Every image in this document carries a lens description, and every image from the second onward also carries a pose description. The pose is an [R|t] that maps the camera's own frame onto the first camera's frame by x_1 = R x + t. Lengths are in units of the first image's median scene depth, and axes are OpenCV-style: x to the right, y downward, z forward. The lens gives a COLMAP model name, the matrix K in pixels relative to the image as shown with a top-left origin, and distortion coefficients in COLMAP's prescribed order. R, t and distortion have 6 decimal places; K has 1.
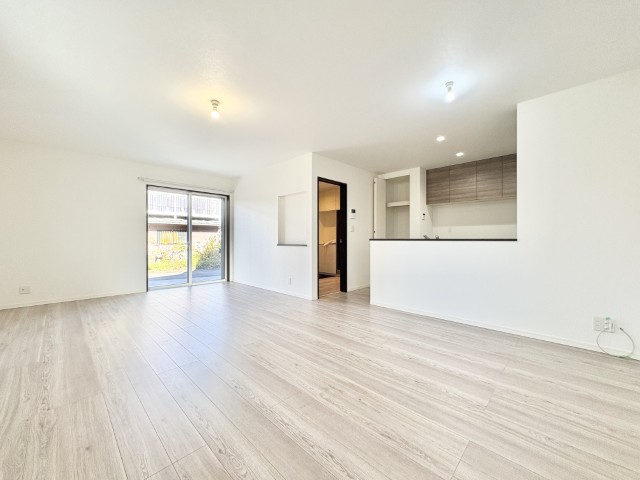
lens RADIAL K [[254.1, 0, 320.5], [0, 254.1, 239.8], [0, 0, 1]] dist [-0.001666, -0.000150]
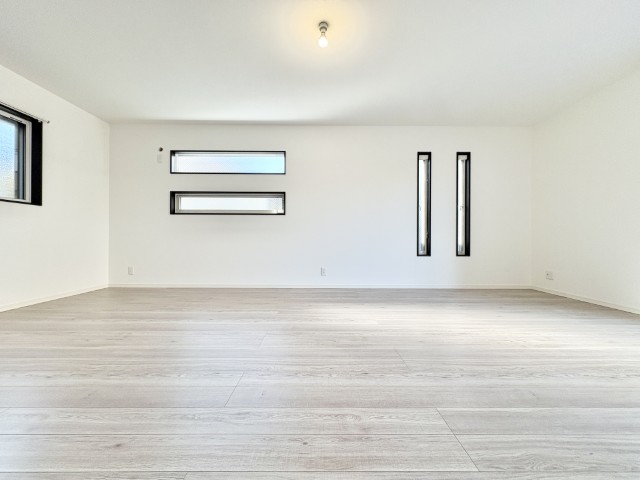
lens RADIAL K [[254.1, 0, 320.5], [0, 254.1, 239.8], [0, 0, 1]] dist [-0.001666, -0.000150]
pose [[-0.716178, -0.002831, -0.697912, 0.084078], [-0.005635, 0.999983, 0.001726, 0.069438], [0.697895, 0.005169, -0.716182, 1.058377]]
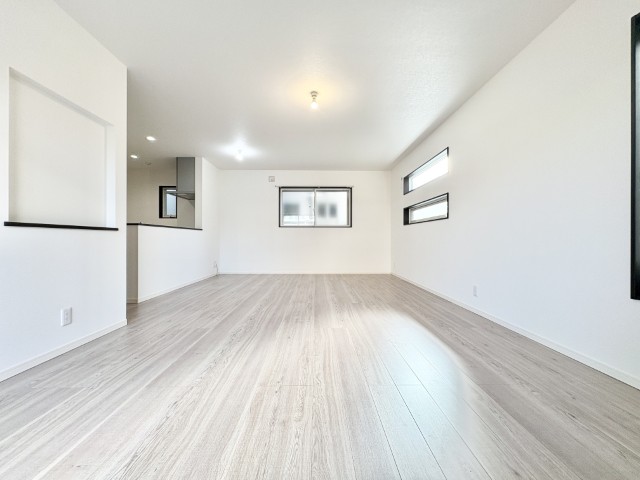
lens RADIAL K [[254.1, 0, 320.5], [0, 254.1, 239.8], [0, 0, 1]] dist [-0.001666, -0.000150]
pose [[-0.708367, -0.000217, 0.705845, -0.816500], [0.000040, 1.000000, 0.000348, 0.049538], [-0.705845, 0.000274, -0.708367, 1.190415]]
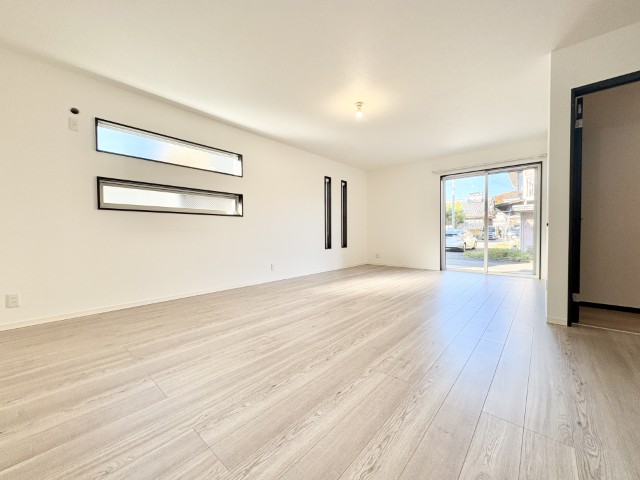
lens RADIAL K [[254.1, 0, 320.5], [0, 254.1, 239.8], [0, 0, 1]] dist [-0.001666, -0.000150]
pose [[0.046335, 0.024080, -0.998636, 0.536906], [0.005756, 0.999686, 0.024373, 0.044644], [0.998909, -0.006877, 0.046181, 0.519769]]
